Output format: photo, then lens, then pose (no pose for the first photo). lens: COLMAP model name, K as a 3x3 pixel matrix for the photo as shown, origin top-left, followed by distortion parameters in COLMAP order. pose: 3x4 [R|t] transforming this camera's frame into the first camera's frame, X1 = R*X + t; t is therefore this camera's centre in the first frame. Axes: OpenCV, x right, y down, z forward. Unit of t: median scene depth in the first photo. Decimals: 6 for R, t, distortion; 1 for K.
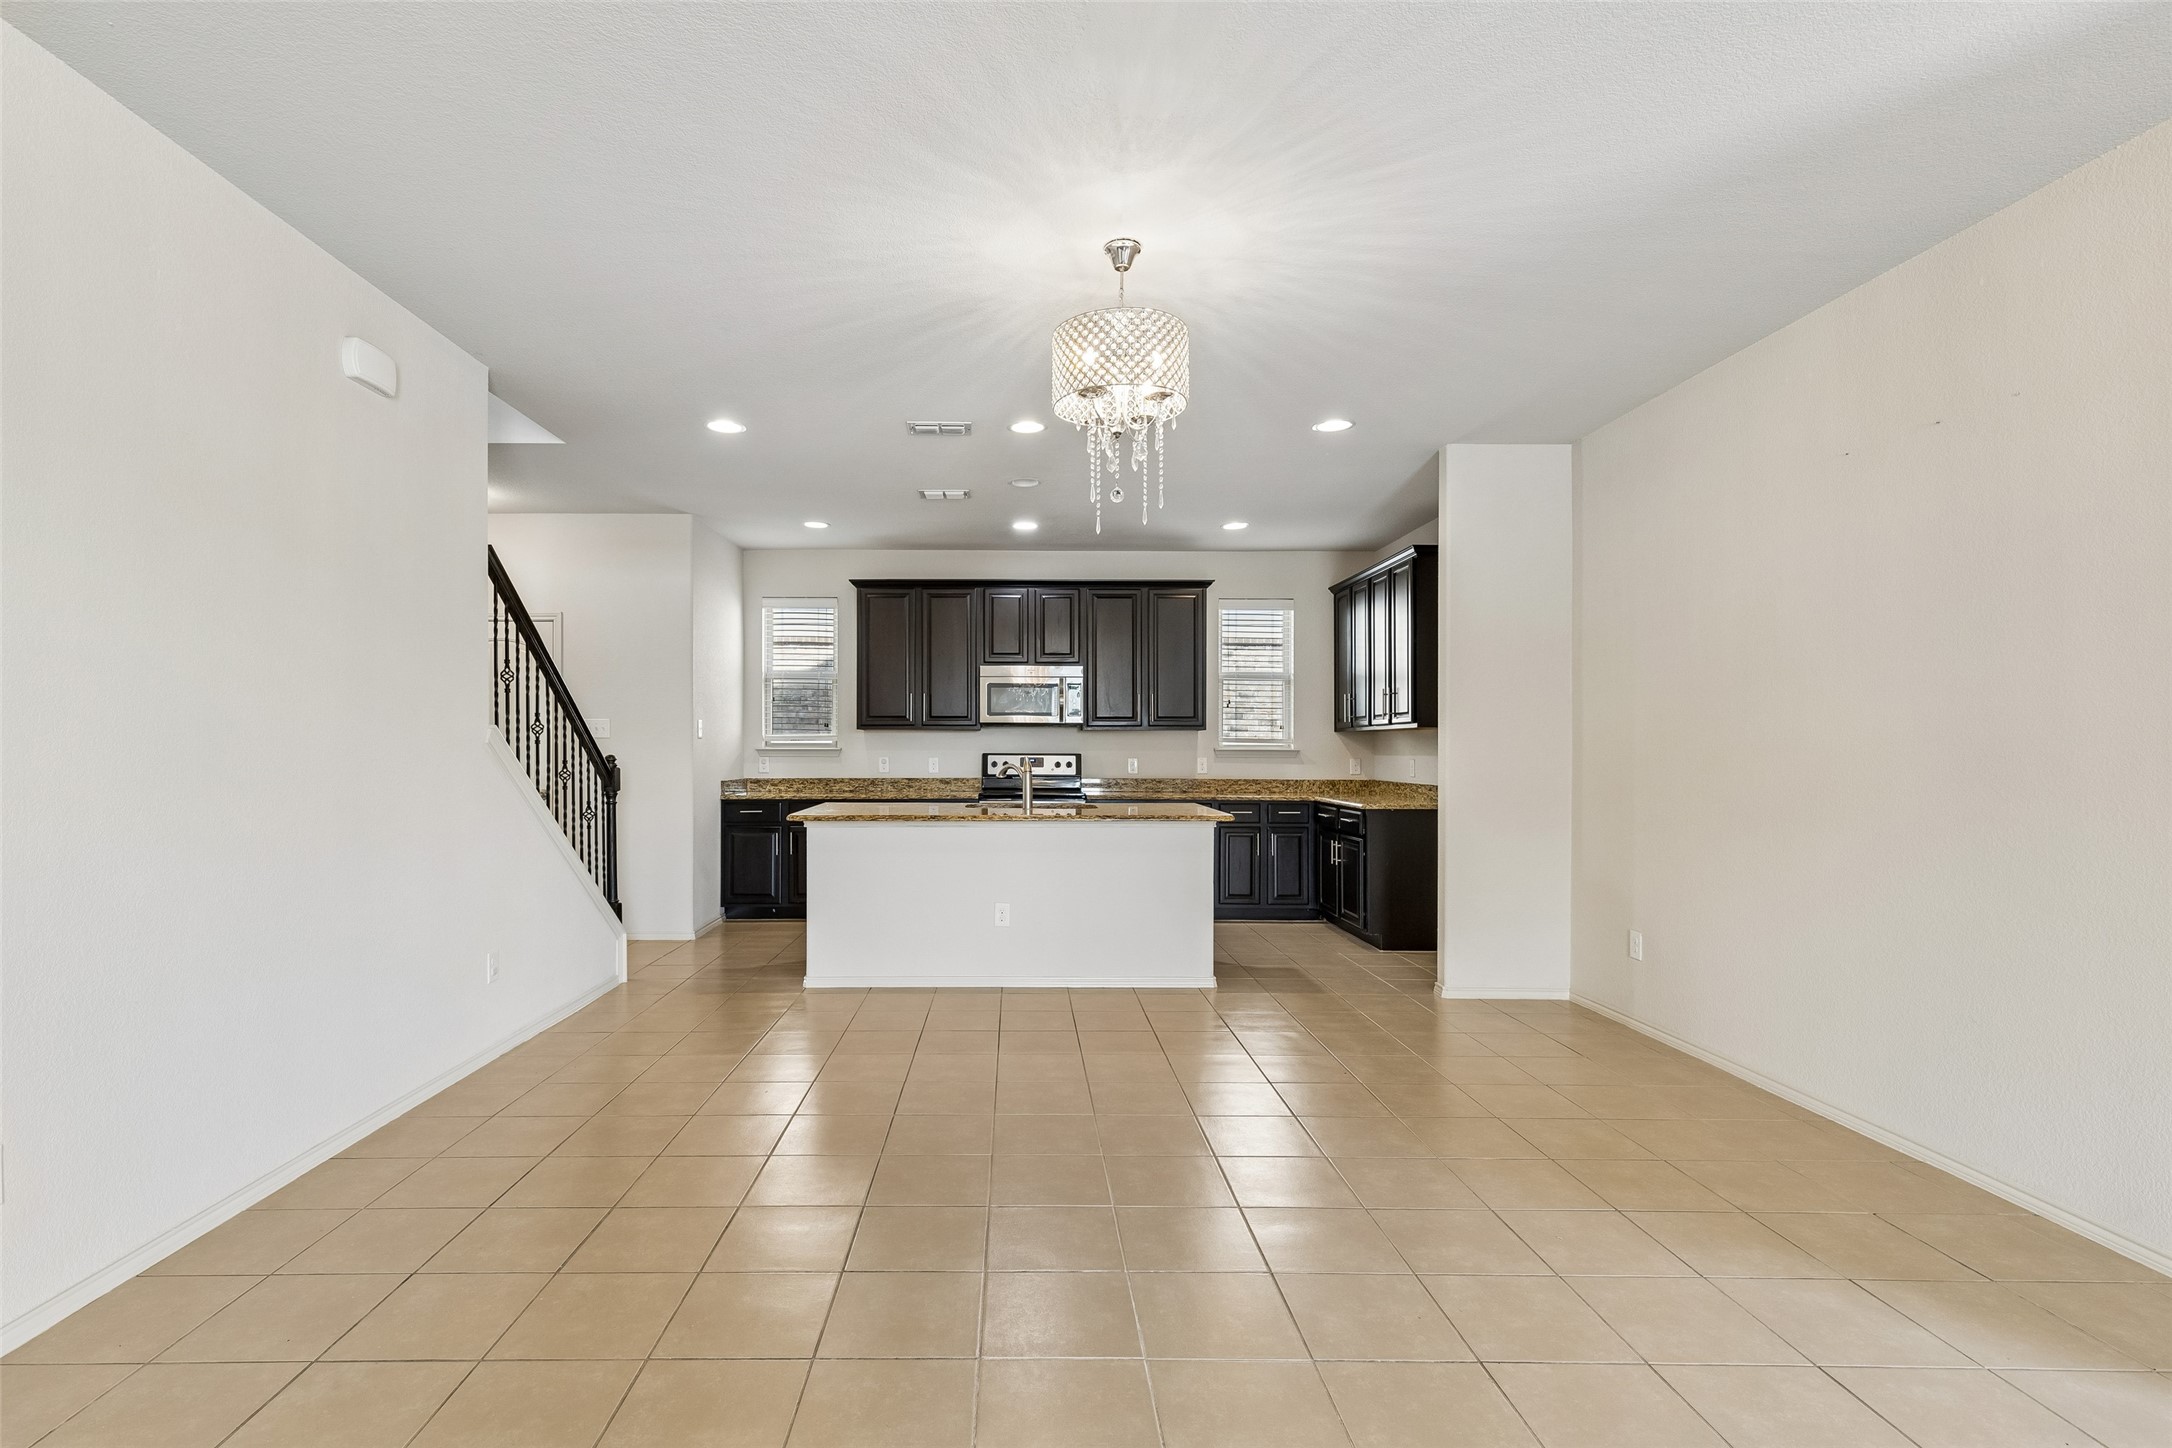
lens RADIAL K [[996.3, 0, 1026.5], [0, 996.3, 752.6], [0, 0, 1]] dist [0.008899, -0.001477]
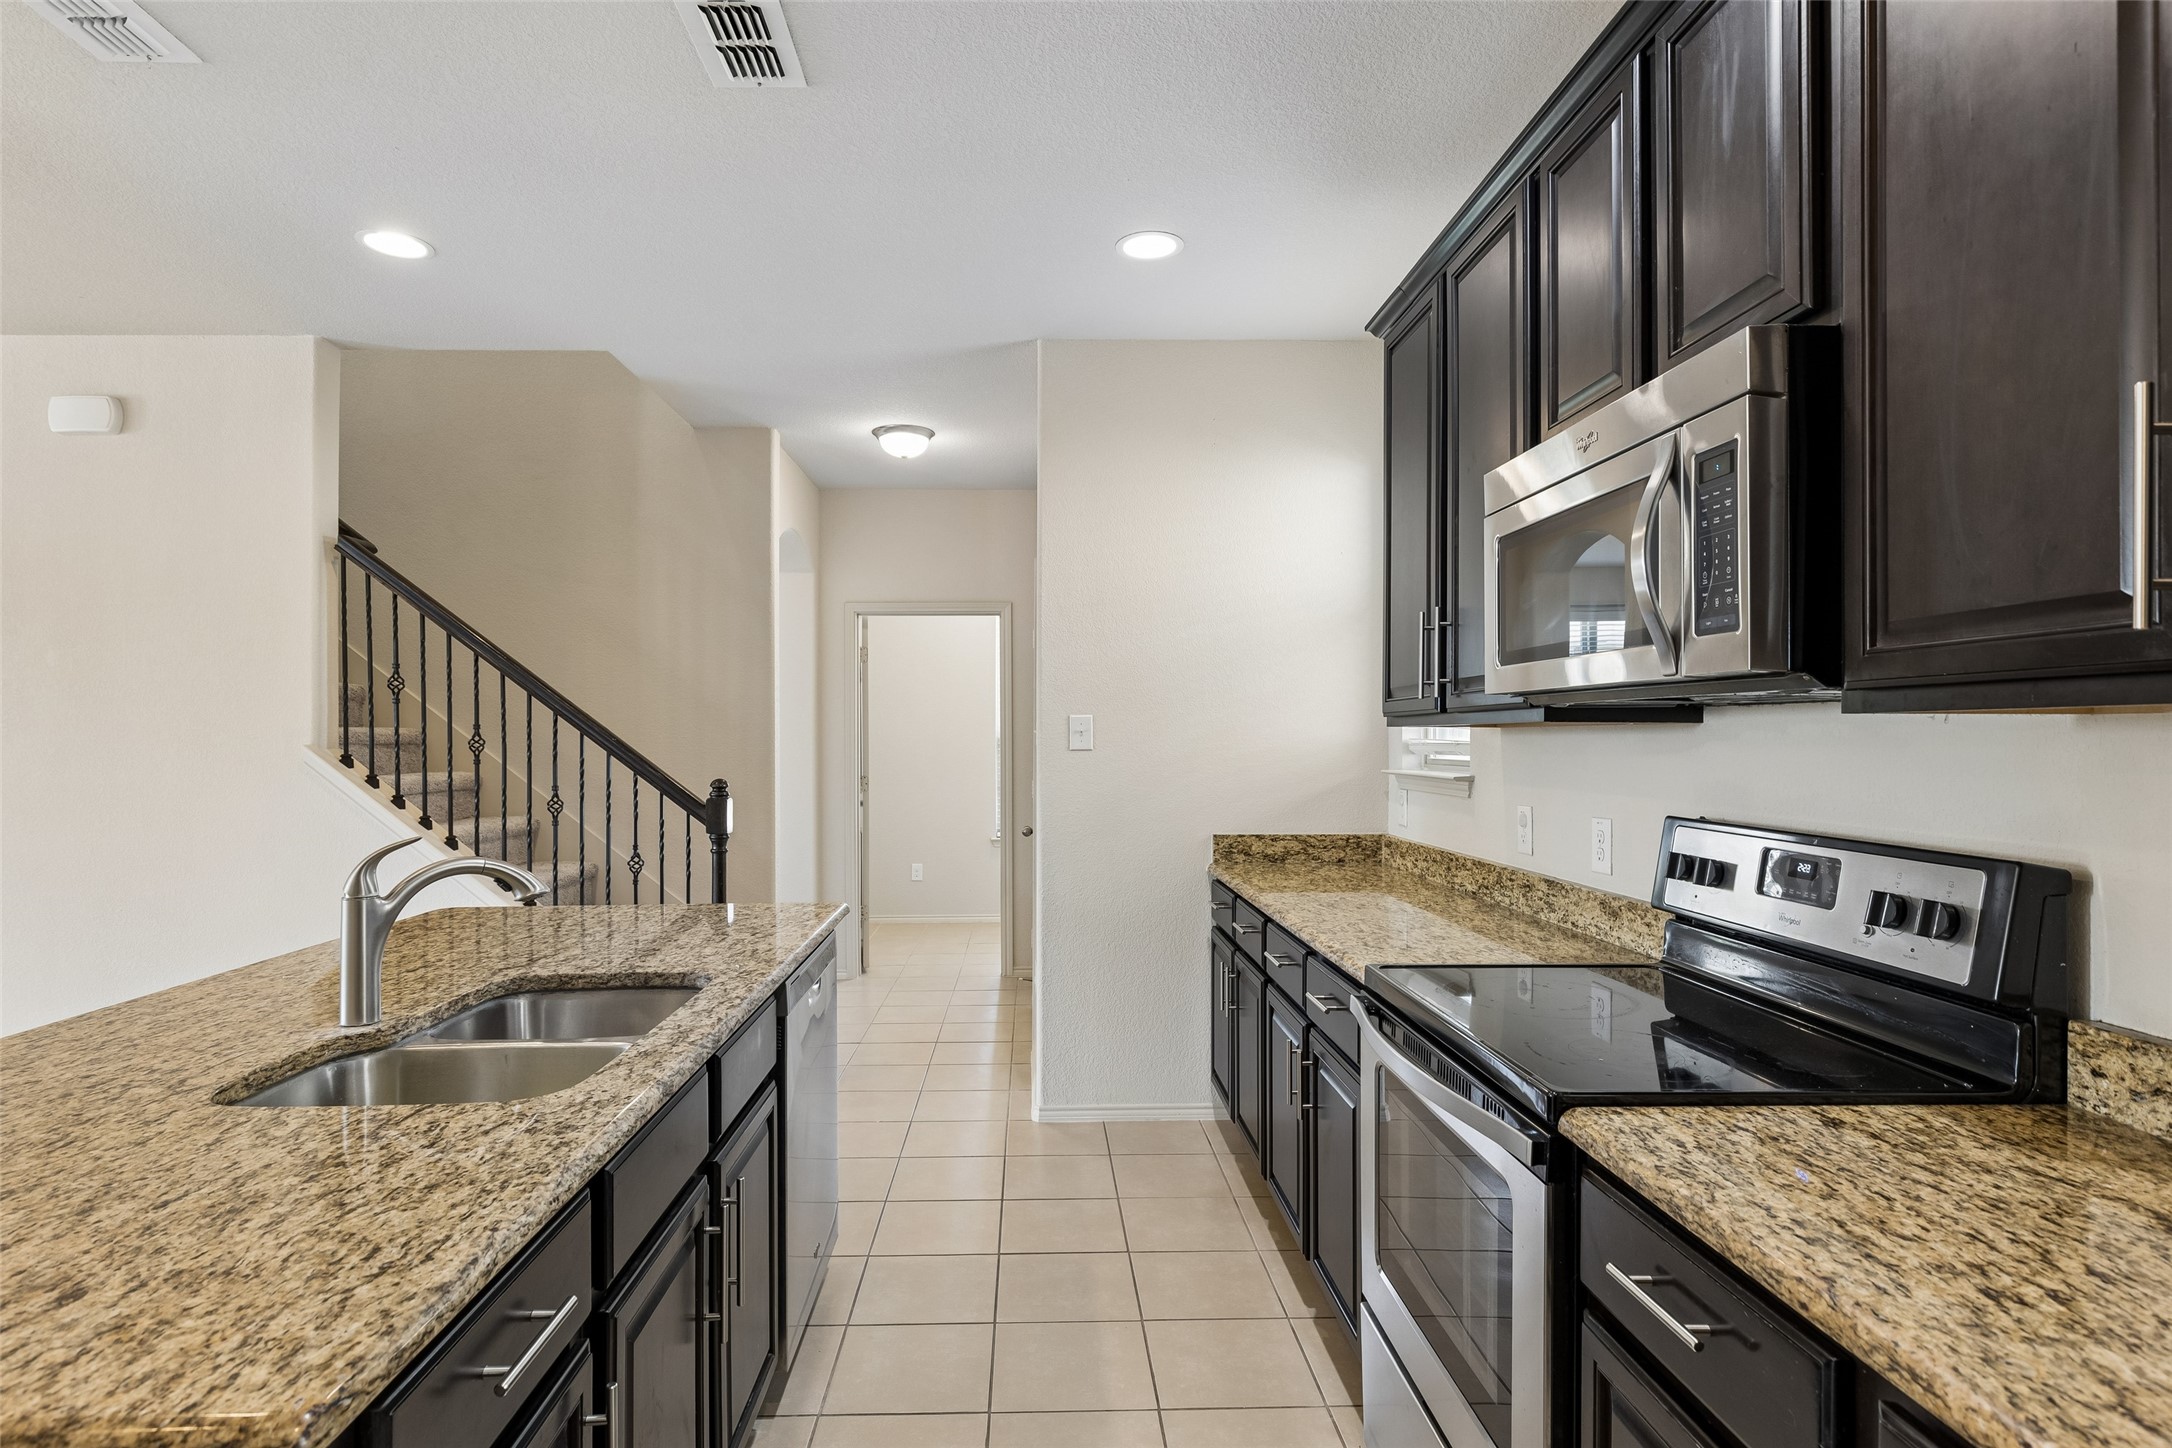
lens RADIAL K [[1100.2, 0, 1082.7], [0, 1100.2, 733.7], [0, 0, 1]] dist [-0.001352, -0.000922]
pose [[0.046052, -0.004312, -0.998930, 0.228727], [-0.006868, 0.999966, -0.004634, -0.018122], [0.998915, 0.007074, 0.046021, 0.877630]]
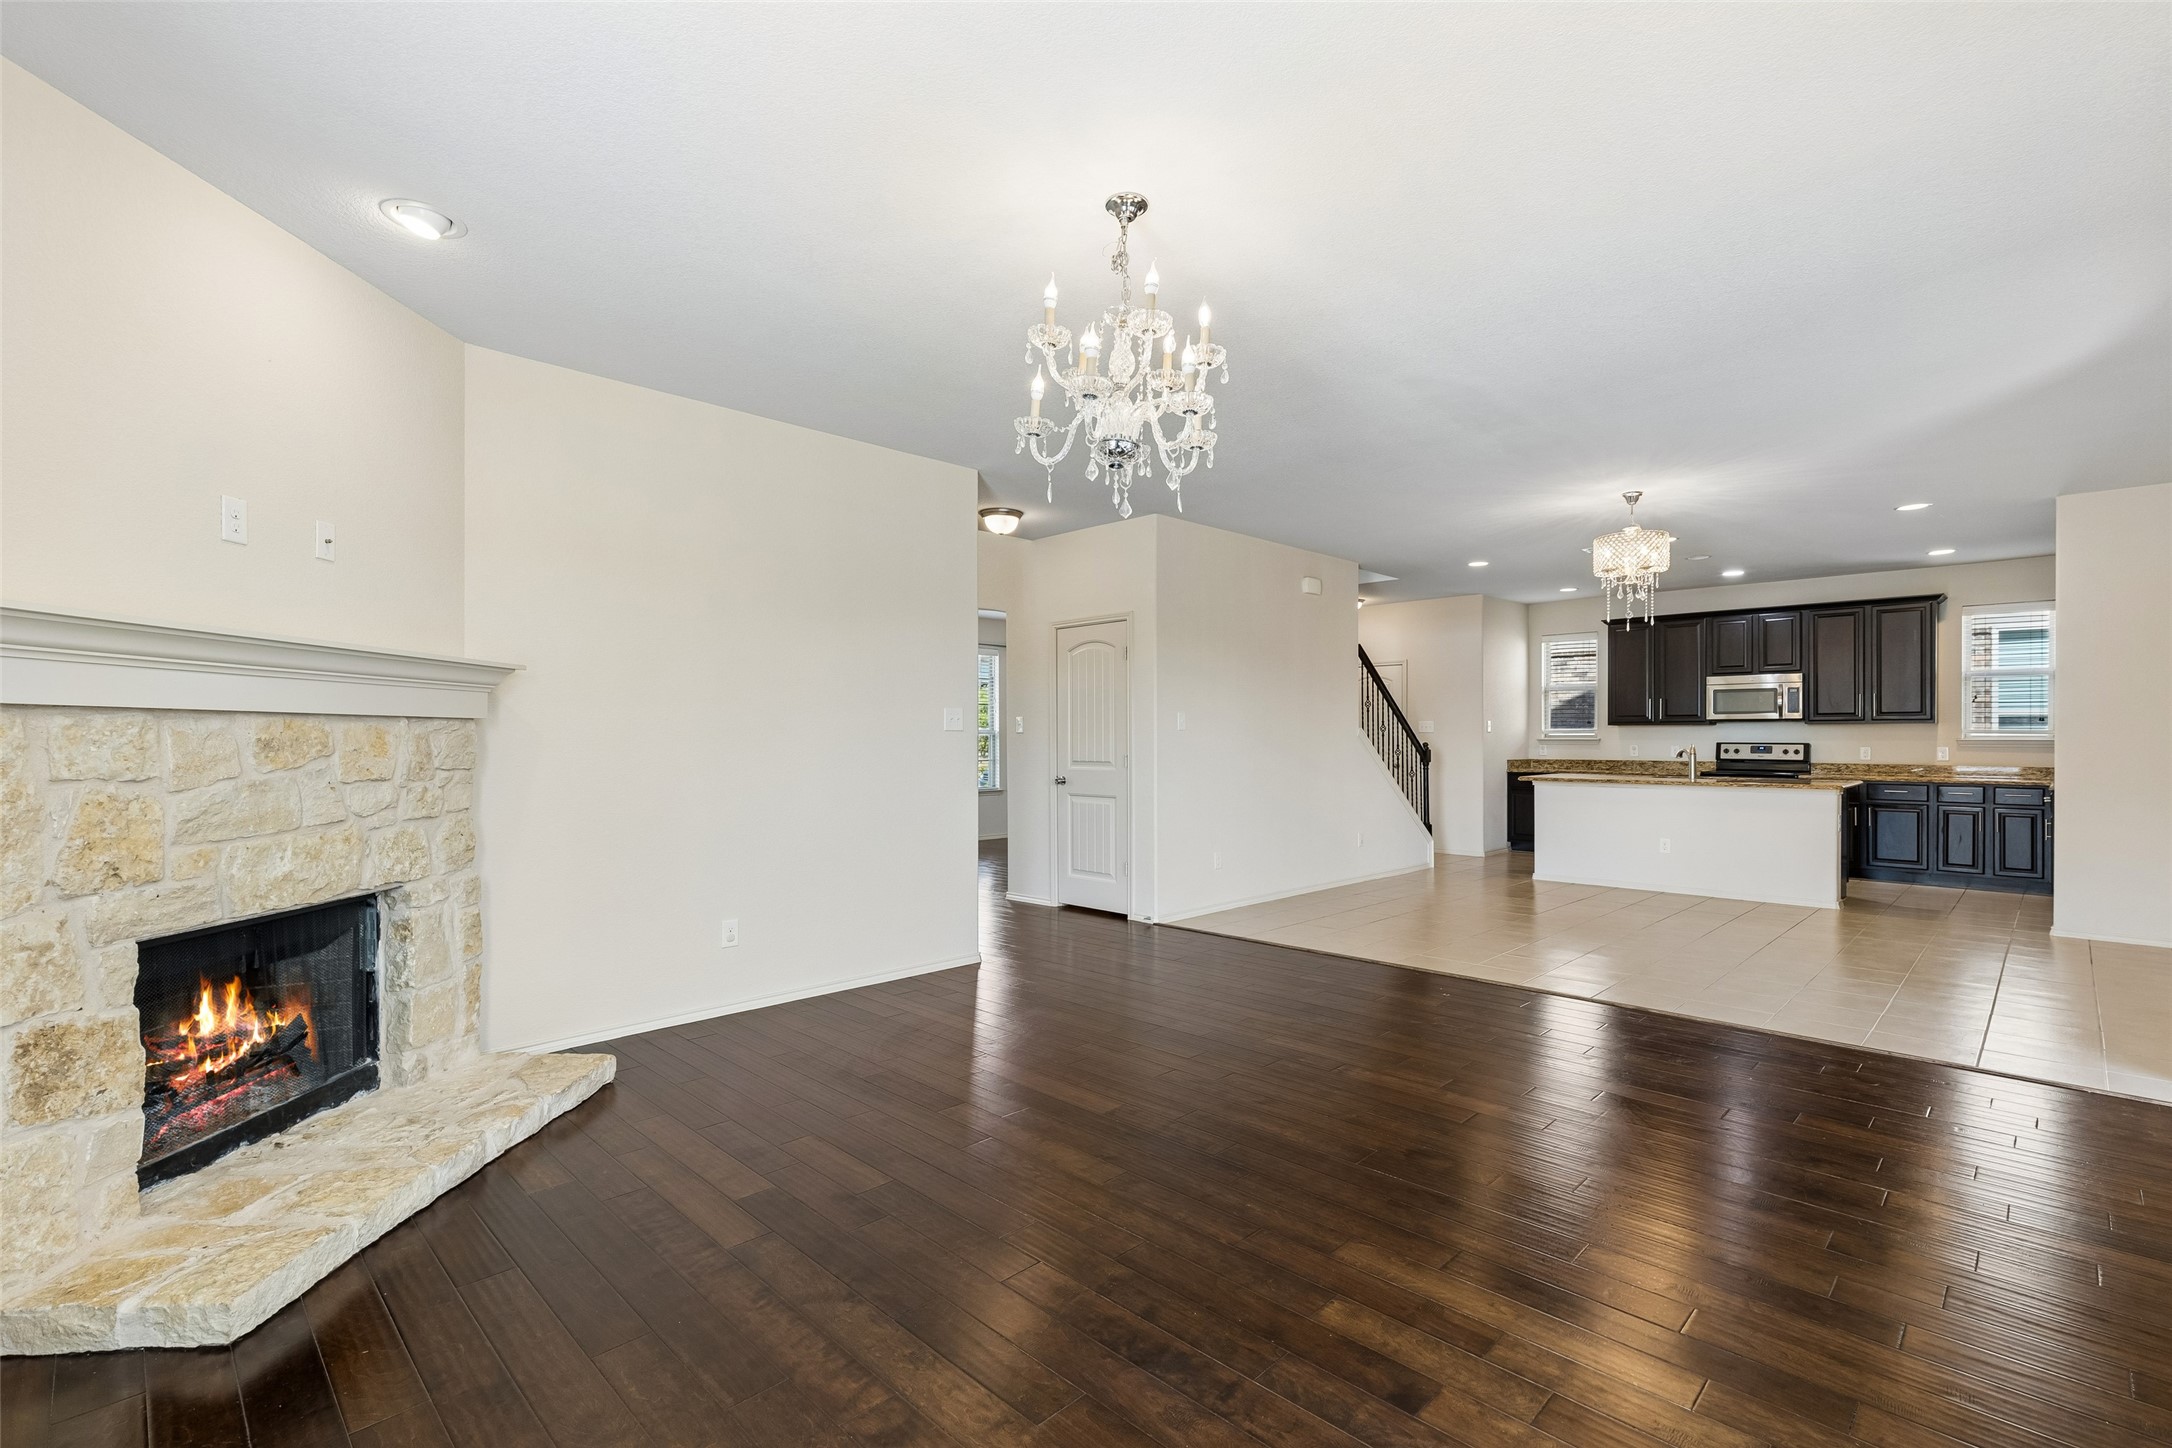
lens RADIAL K [[996.3, 0, 1077.3], [0, 996.3, 740.2], [0, 0, 1]] dist [0.008899, -0.001477]
pose [[0.691573, 0.000658, -0.722306, 0.333378], [-0.004810, 0.999982, -0.003695, 0.006641], [0.722290, 0.006030, 0.691564, -0.520772]]
